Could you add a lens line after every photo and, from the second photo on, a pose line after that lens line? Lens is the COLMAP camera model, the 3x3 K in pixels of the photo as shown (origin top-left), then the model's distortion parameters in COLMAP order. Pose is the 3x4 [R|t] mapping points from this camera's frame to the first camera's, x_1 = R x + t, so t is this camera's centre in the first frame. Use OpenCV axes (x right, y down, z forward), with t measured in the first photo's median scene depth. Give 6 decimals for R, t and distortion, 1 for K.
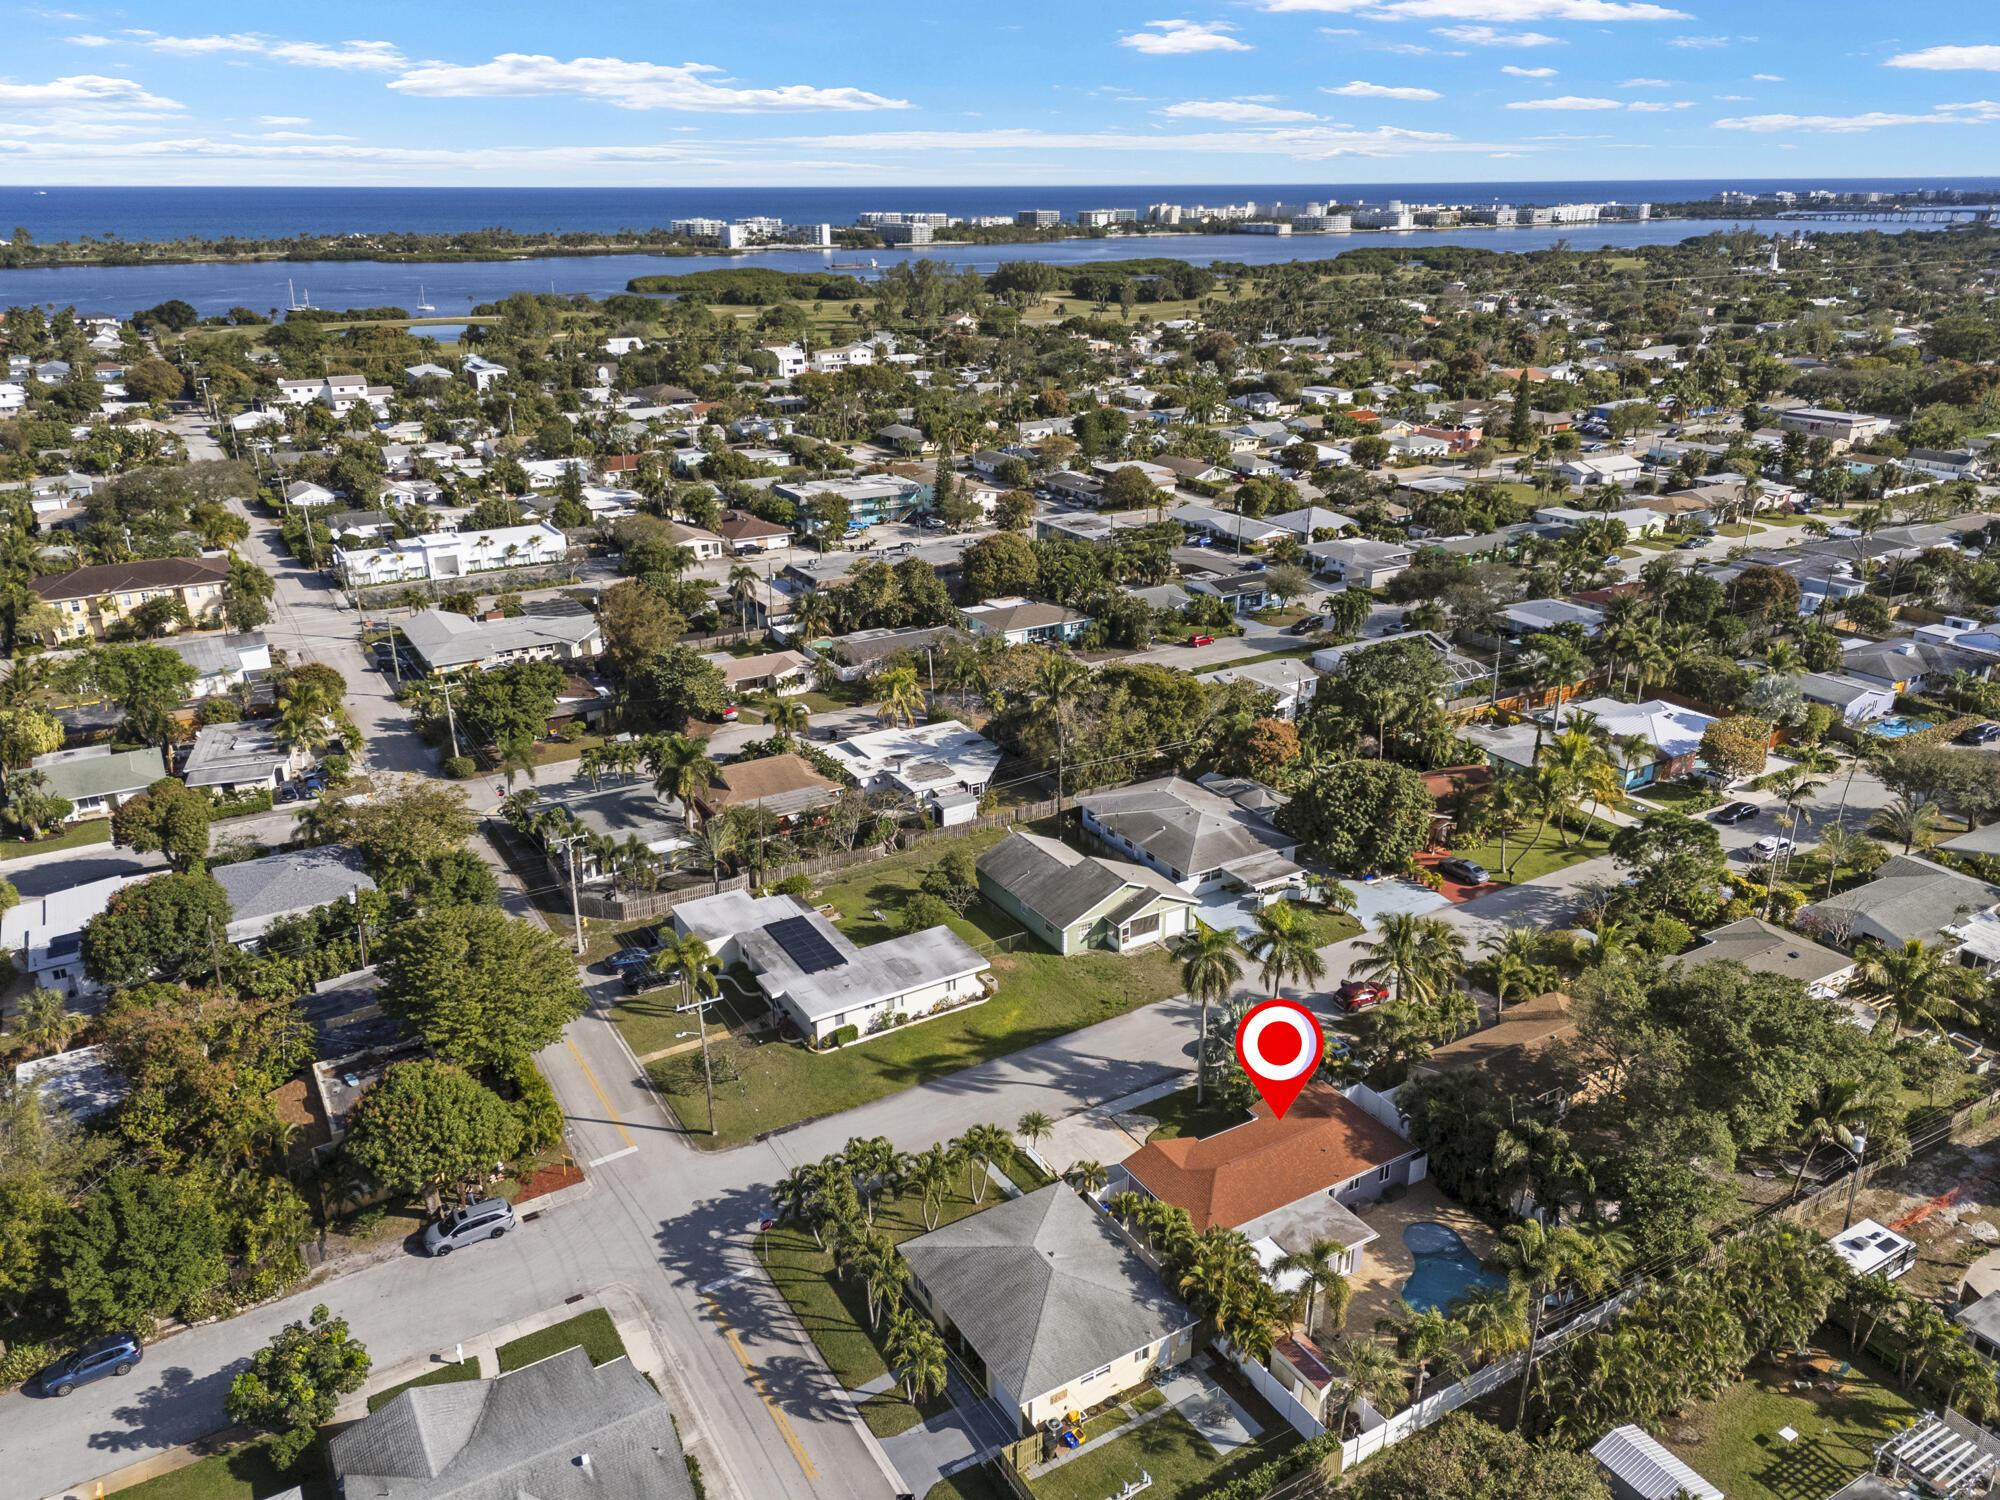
lens RADIAL K [[1458.5, 0, 1000.0], [0, 1458.5, 750.0], [0, 0, 1]] dist [0.110213, -0.162486]
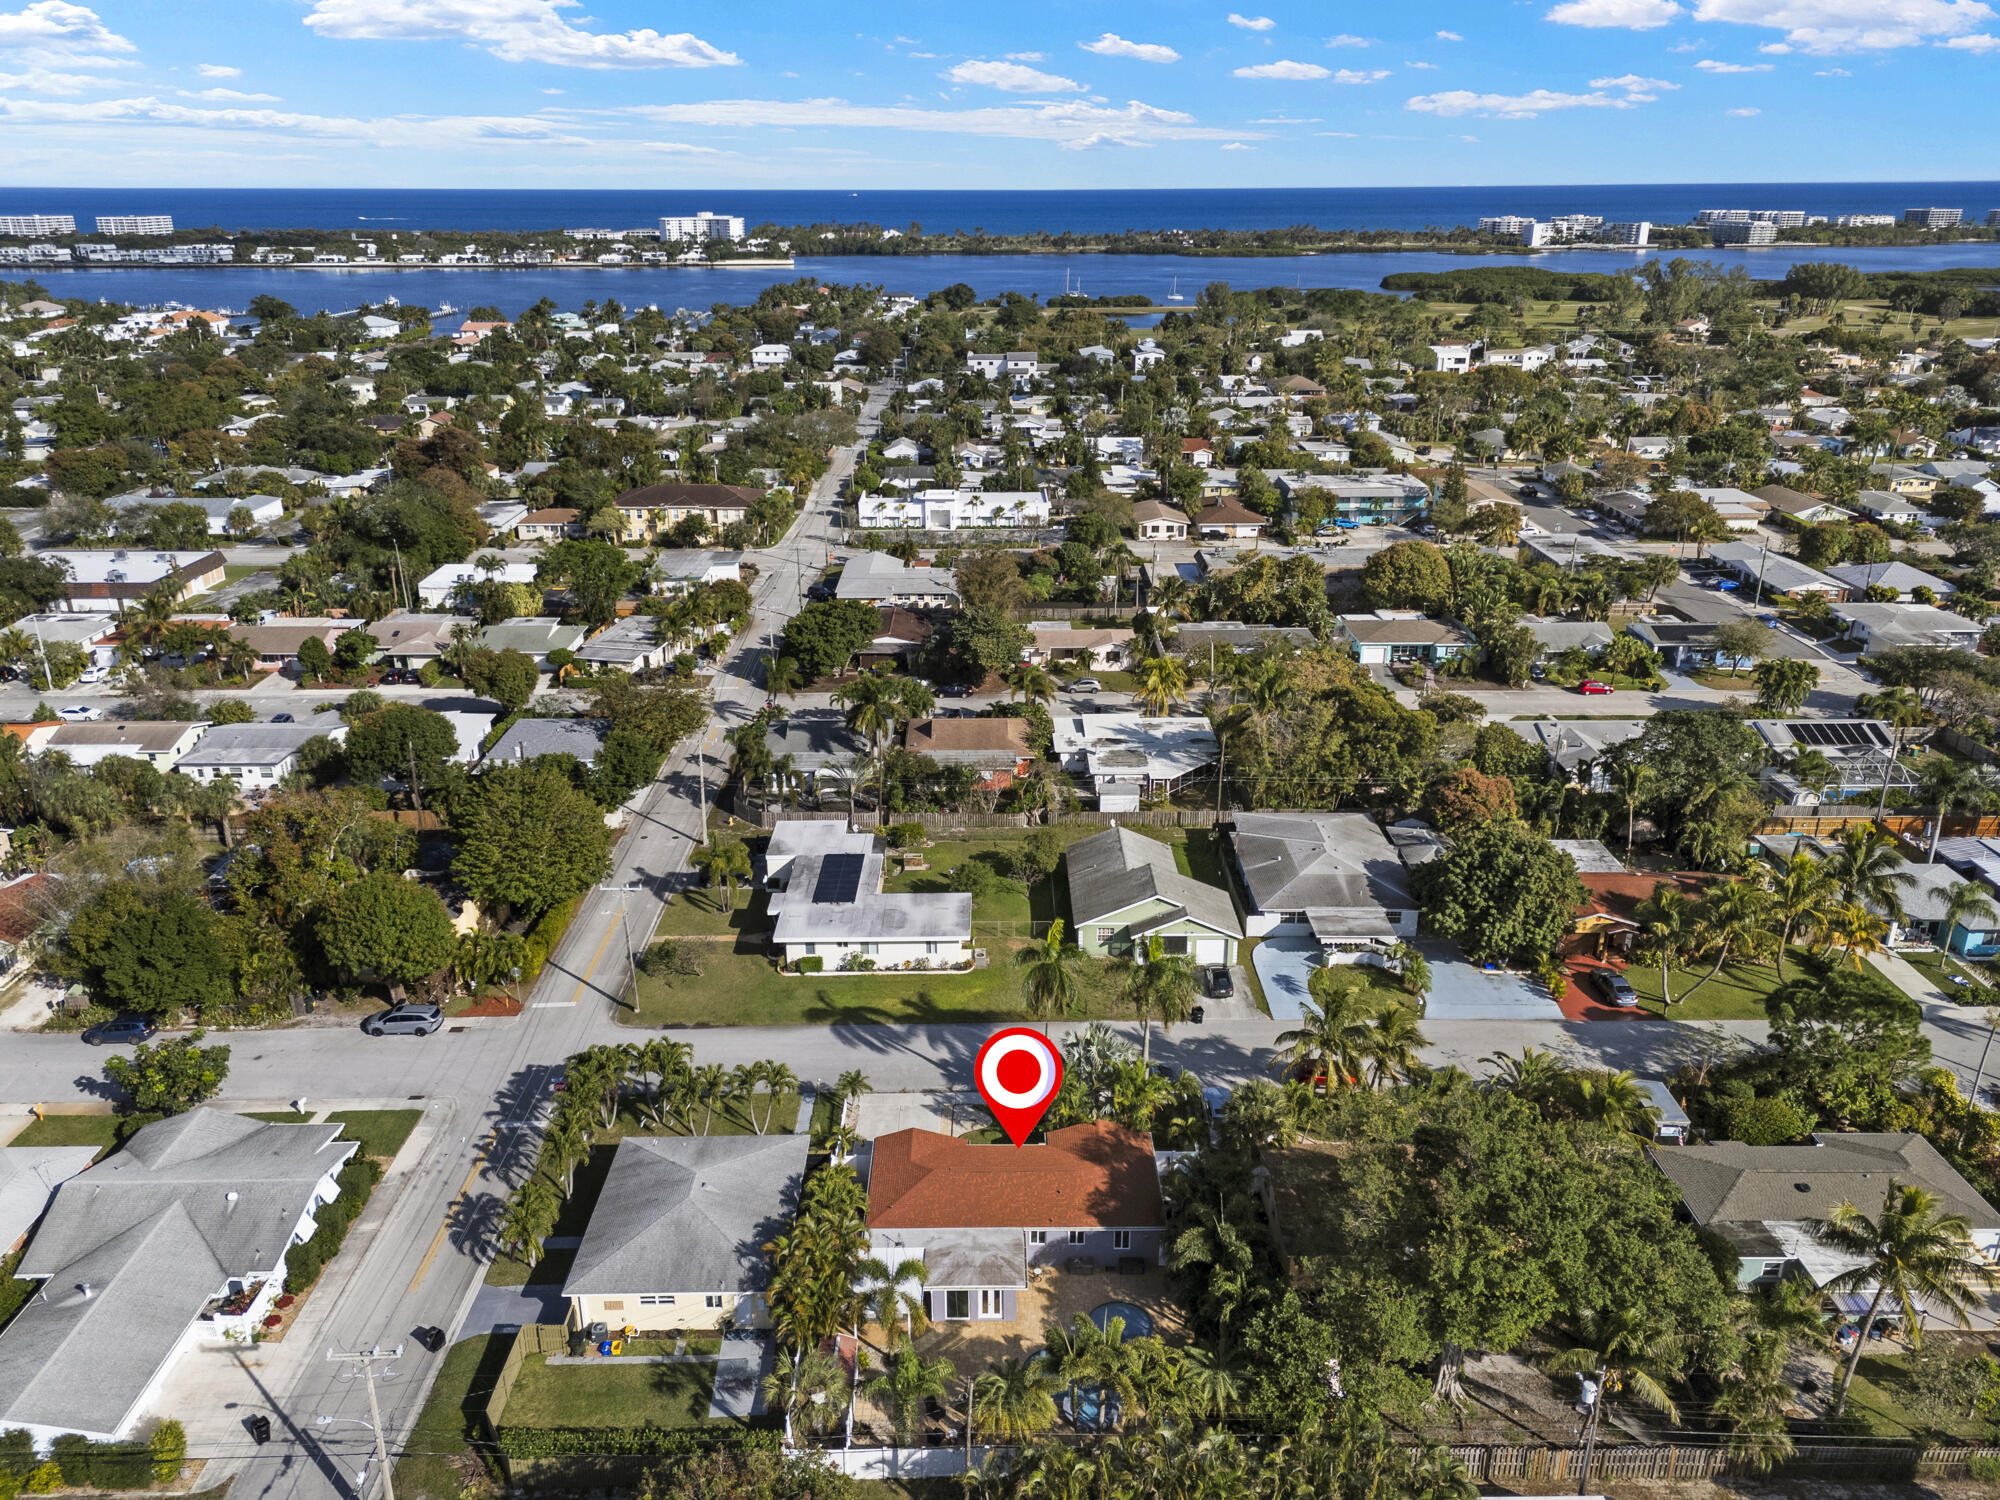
lens RADIAL K [[1450.1, 0, 1001.2], [0, 1450.1, 773.2], [0, 0, 1]] dist [0.089829, -0.096059]
pose [[0.863301, 0.189912, -0.467594, 0.279233], [-0.182681, 0.981262, 0.061259, -0.016682], [0.470467, 0.032535, 0.881818, 0.085734]]
